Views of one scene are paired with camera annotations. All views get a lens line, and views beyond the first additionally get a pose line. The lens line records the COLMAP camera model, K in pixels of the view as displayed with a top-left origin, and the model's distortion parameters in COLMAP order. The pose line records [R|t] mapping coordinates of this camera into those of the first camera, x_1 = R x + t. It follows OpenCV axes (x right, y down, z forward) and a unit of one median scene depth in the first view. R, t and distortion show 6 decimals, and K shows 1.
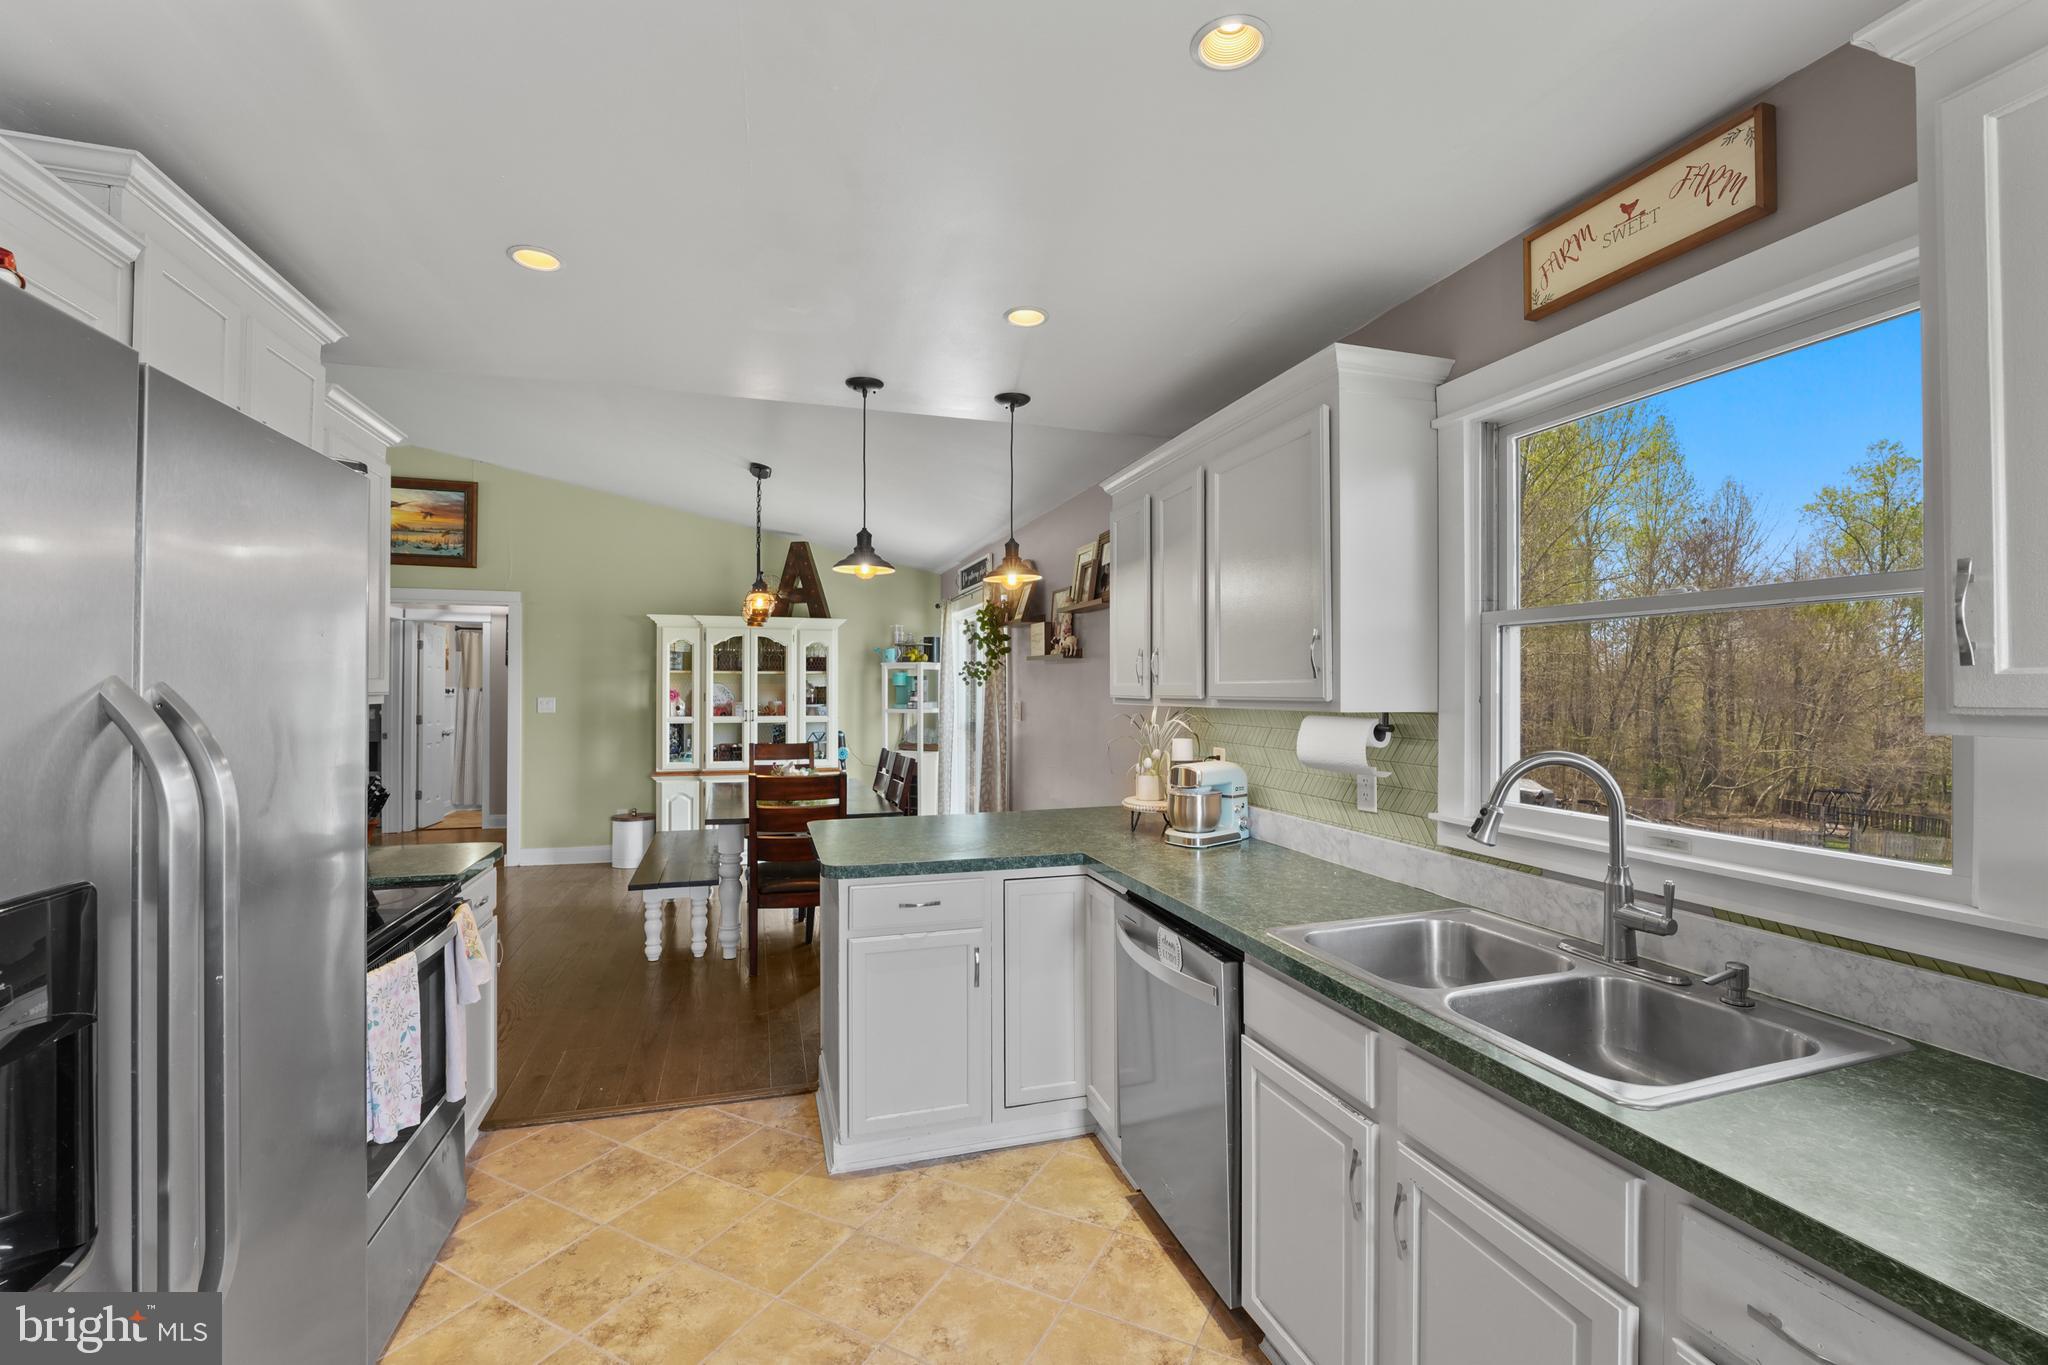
lens RADIAL K [[878.5, 0, 1024.0], [0, 878.5, 682.5], [0, 0, 1]] dist [-0.019396, 0.000334]
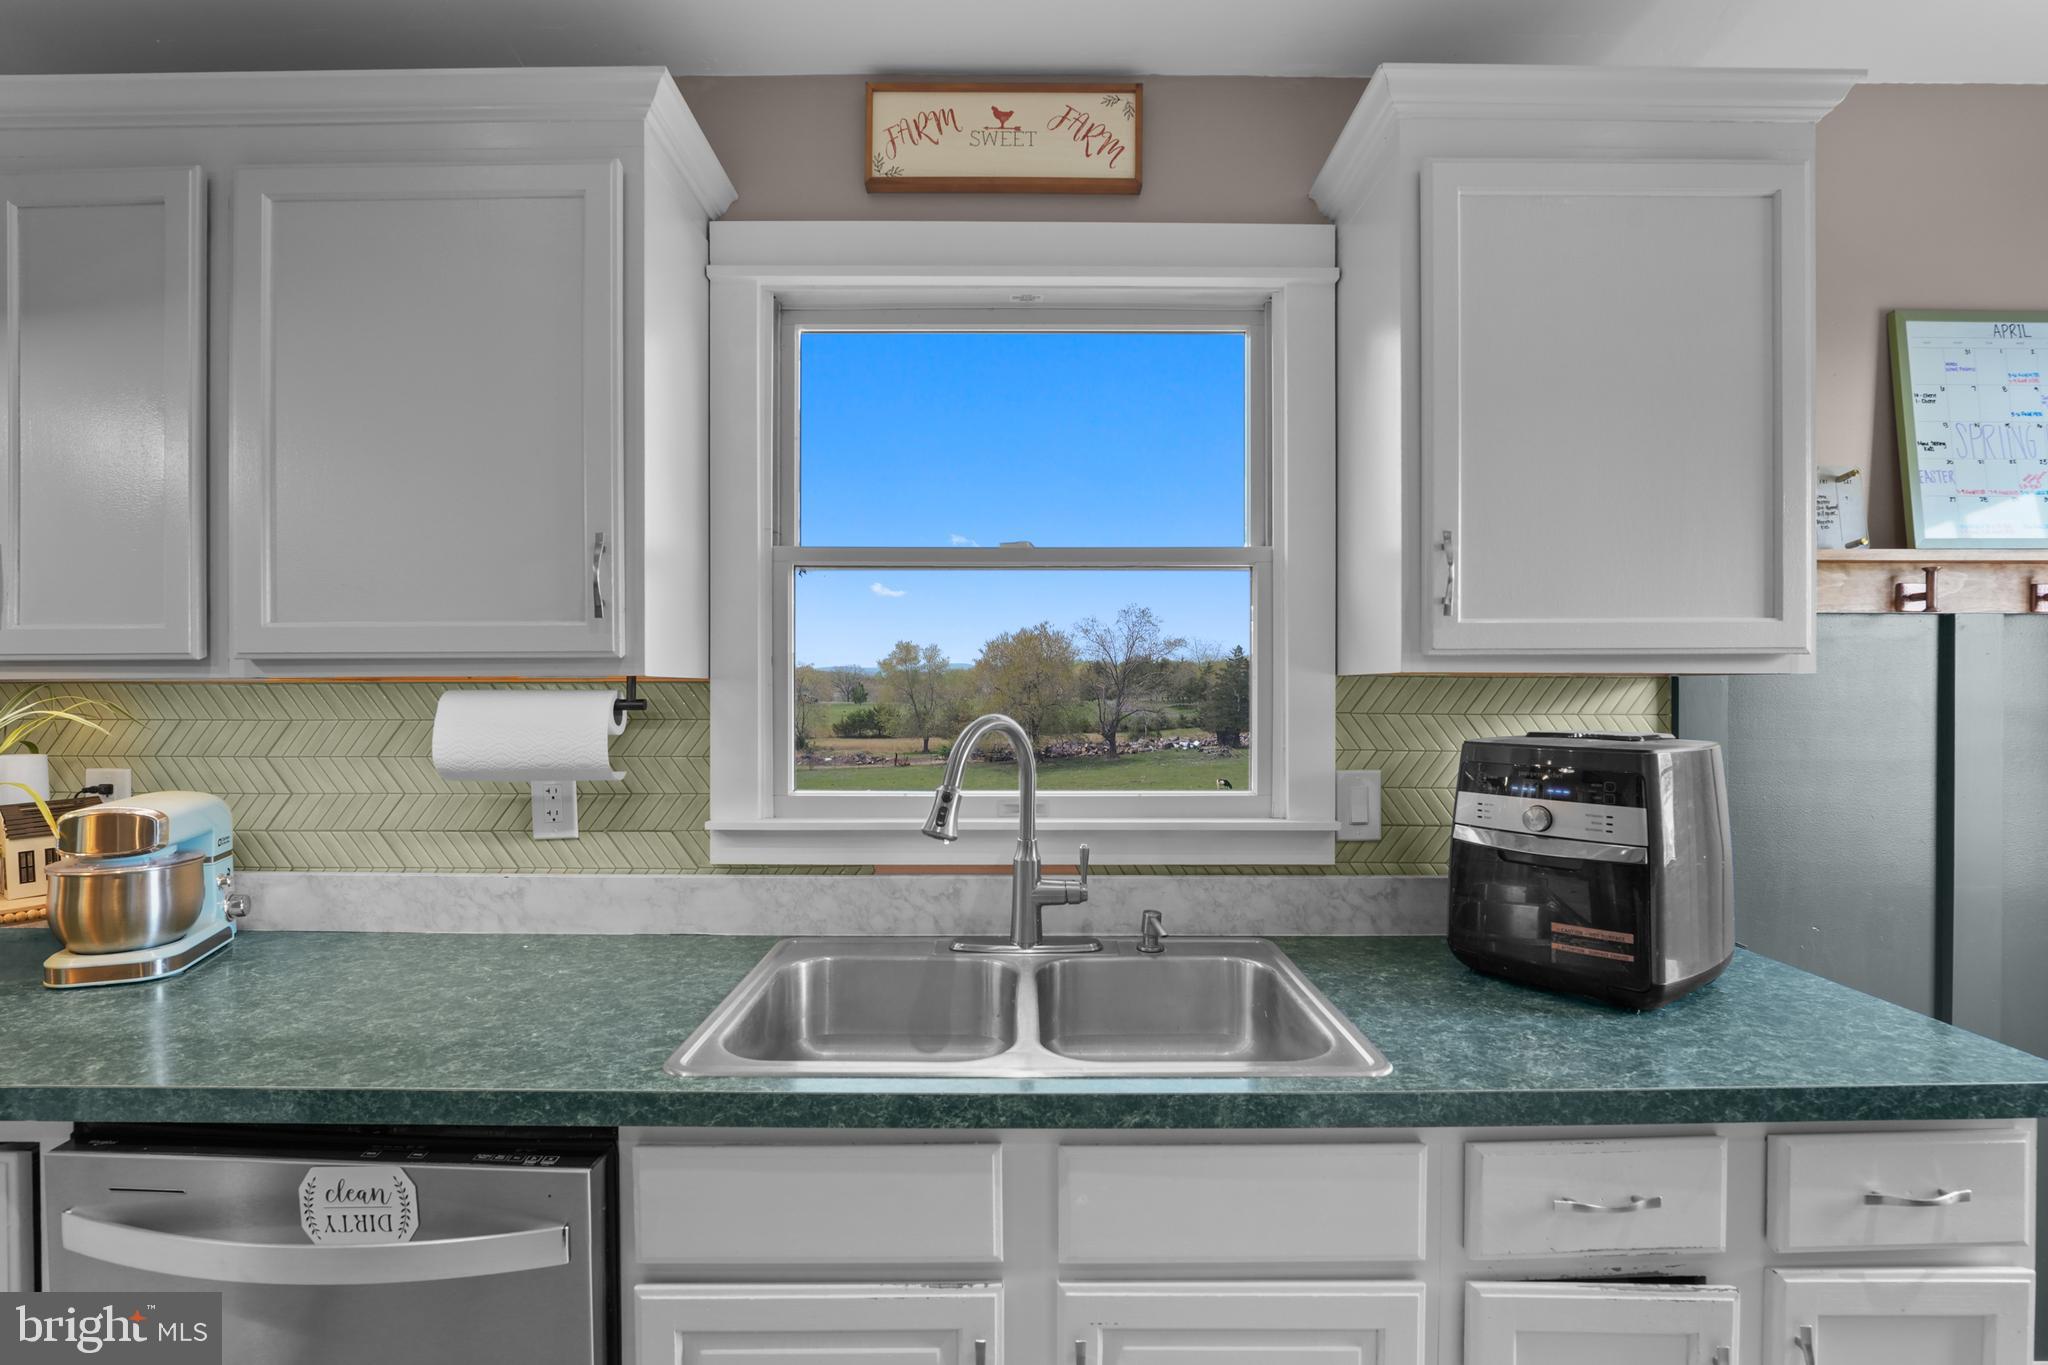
lens RADIAL K [[930.4, 0, 1022.4], [0, 930.4, 696.2], [0, 0, 1]] dist [-0.017605, -0.000158]
pose [[0.291873, -0.007959, 0.956424, -0.144511], [-0.004226, 0.999945, 0.009610, 0.032615], [-0.956448, -0.006847, 0.291823, 0.443556]]
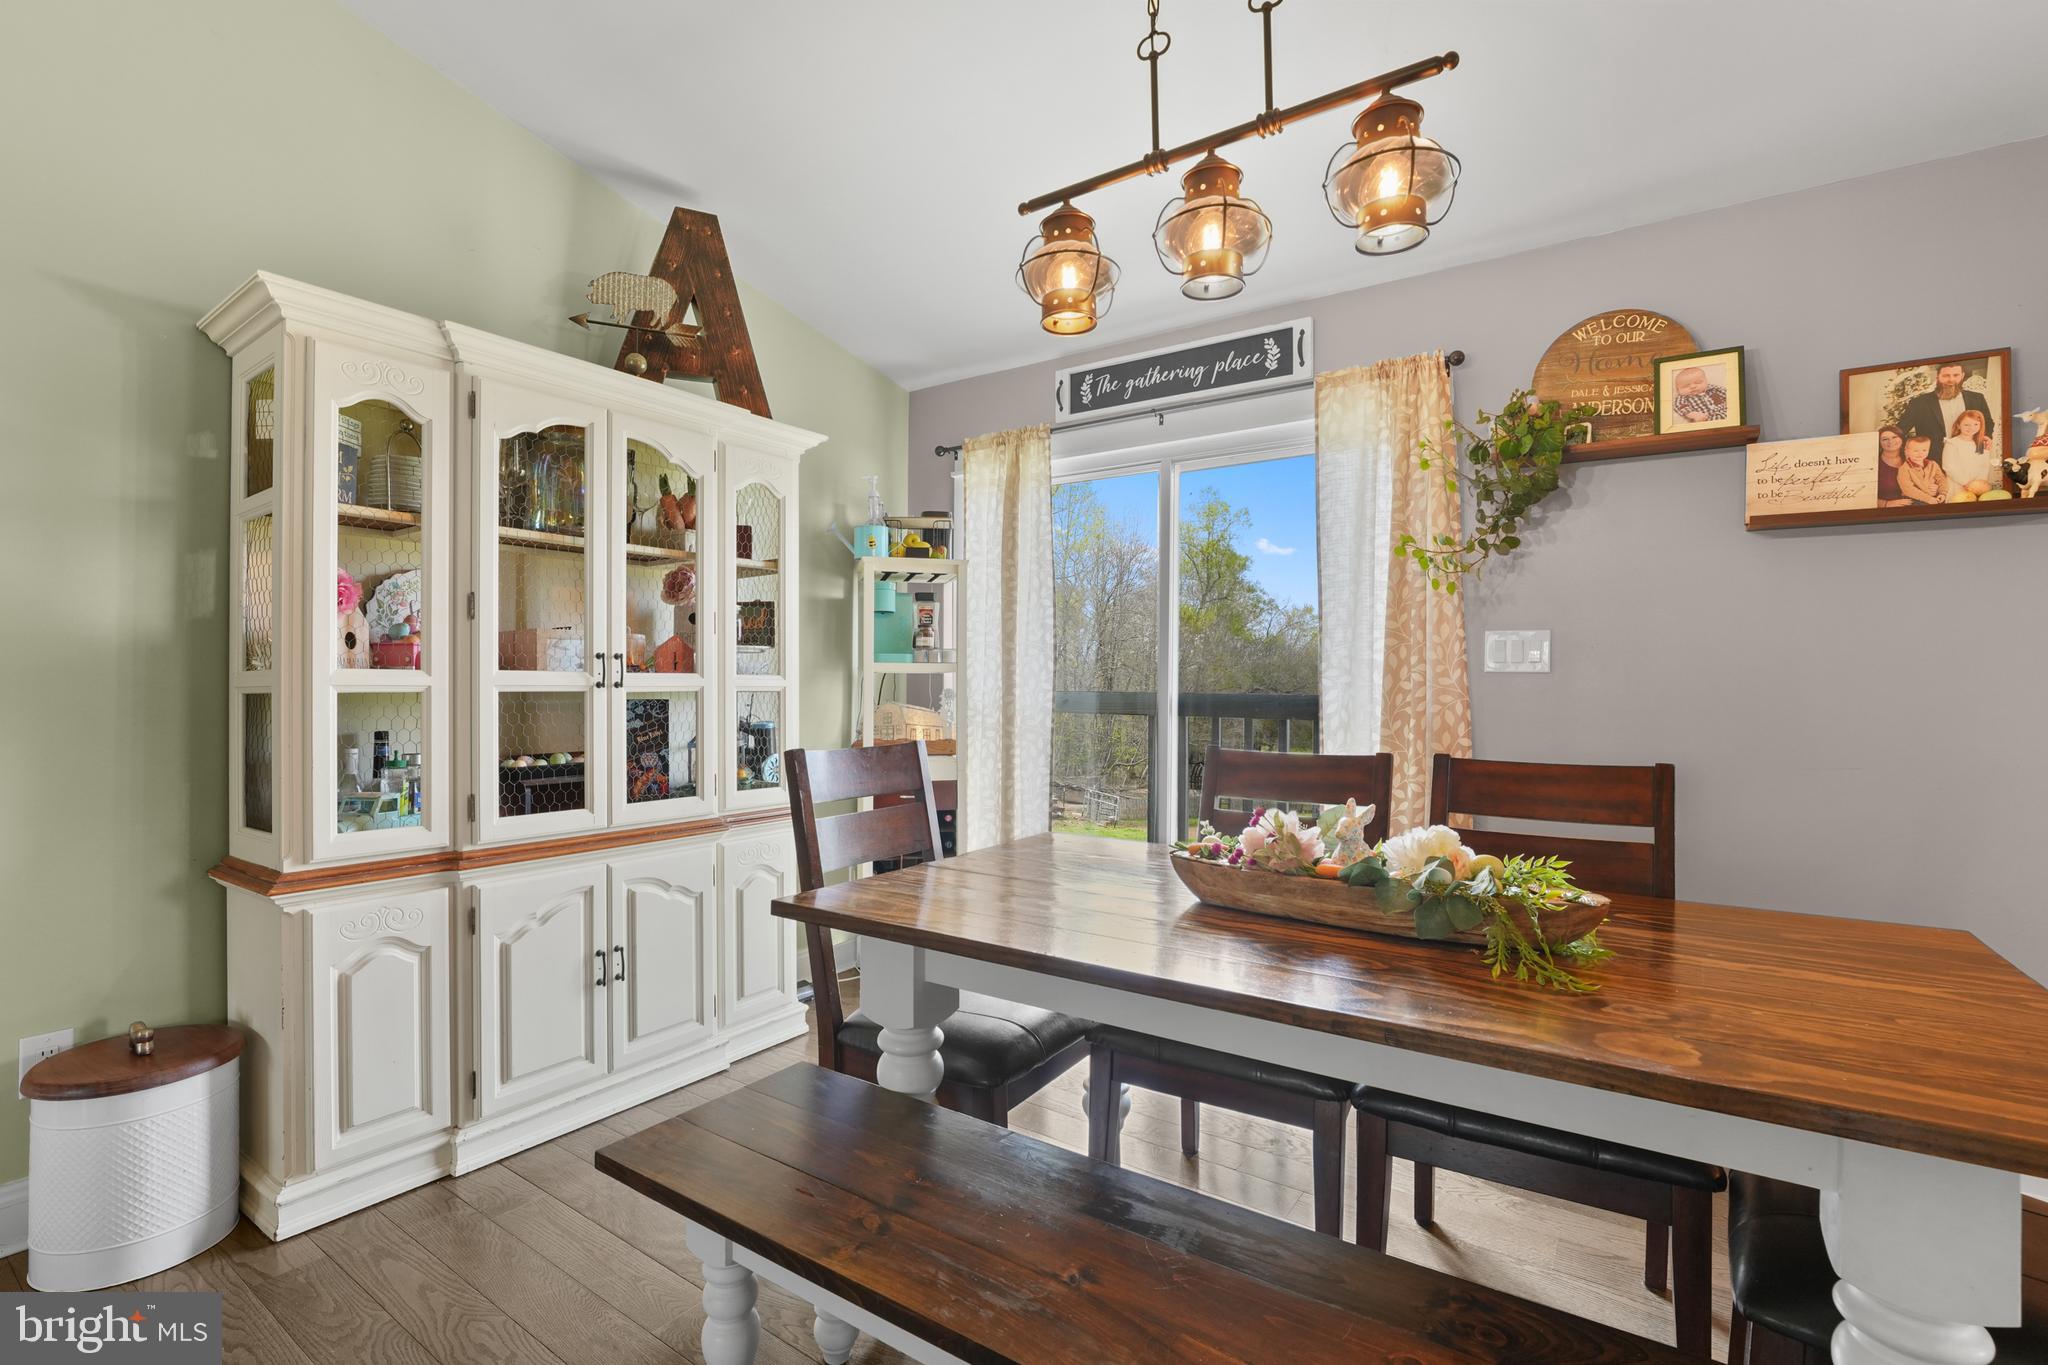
lens RADIAL K [[922.2, 0, 1024.0], [0, 922.2, 682.5], [0, 0, 1]] dist [-0.012979, 0.000052]
pose [[0.788344, 0.006104, 0.615205, -1.086688], [-0.011532, 0.999922, 0.004856, 0.105339], [-0.615127, -0.010923, 0.788352, 1.695977]]
